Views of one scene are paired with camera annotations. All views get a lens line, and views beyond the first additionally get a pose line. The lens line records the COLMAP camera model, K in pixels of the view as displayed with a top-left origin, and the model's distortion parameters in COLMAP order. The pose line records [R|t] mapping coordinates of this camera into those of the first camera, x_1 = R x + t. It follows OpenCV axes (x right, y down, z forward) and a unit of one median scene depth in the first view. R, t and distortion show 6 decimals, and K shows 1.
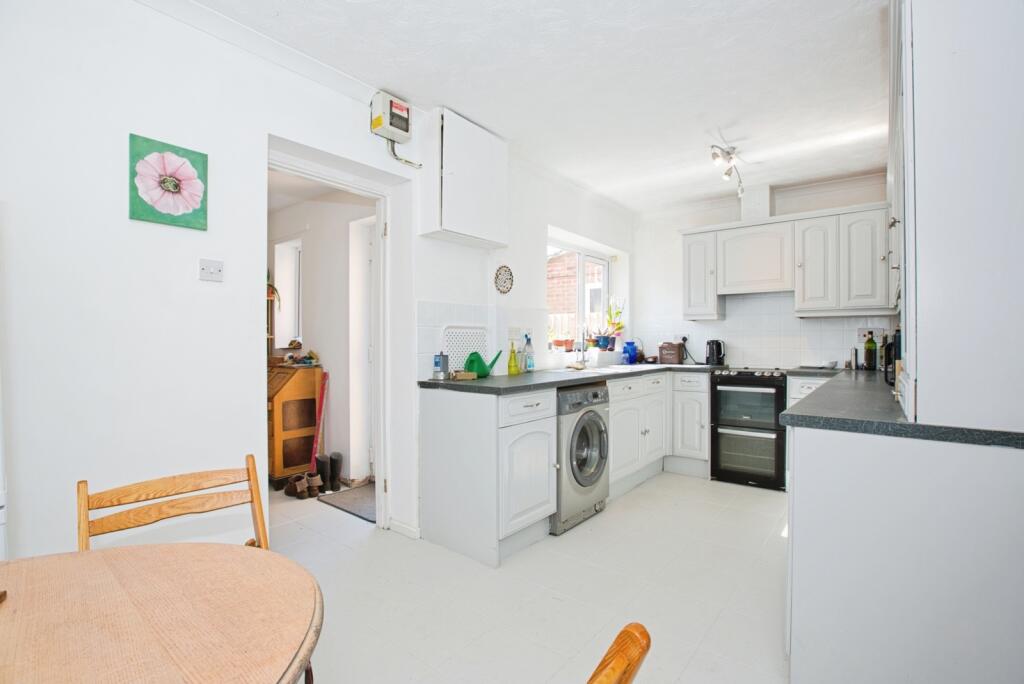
lens RADIAL K [[474.3, 0, 509.7], [0, 474.3, 345.2], [0, 0, 1]] dist [-0.055054, 0.020301]
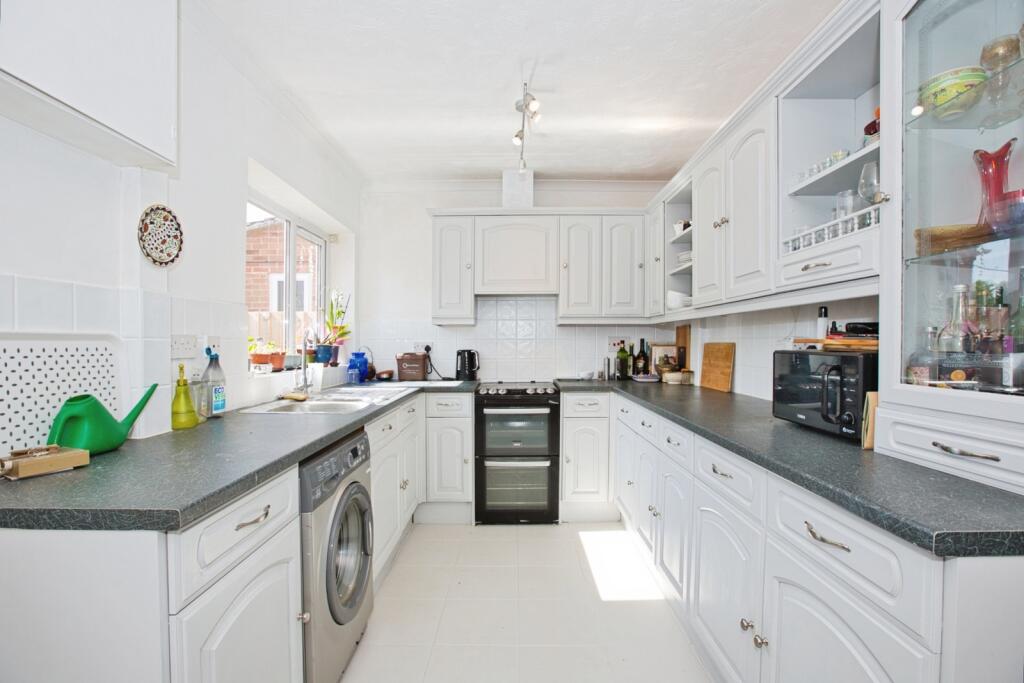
lens RADIAL K [[474.3, 0, 509.7], [0, 474.3, 344.7], [0, 0, 1]] dist [-0.055054, 0.020301]
pose [[0.783328, -0.006309, 0.621576, -0.023074], [0.009245, 0.999956, -0.001502, -0.020523], [-0.621539, 0.006923, 0.783352, 0.349370]]
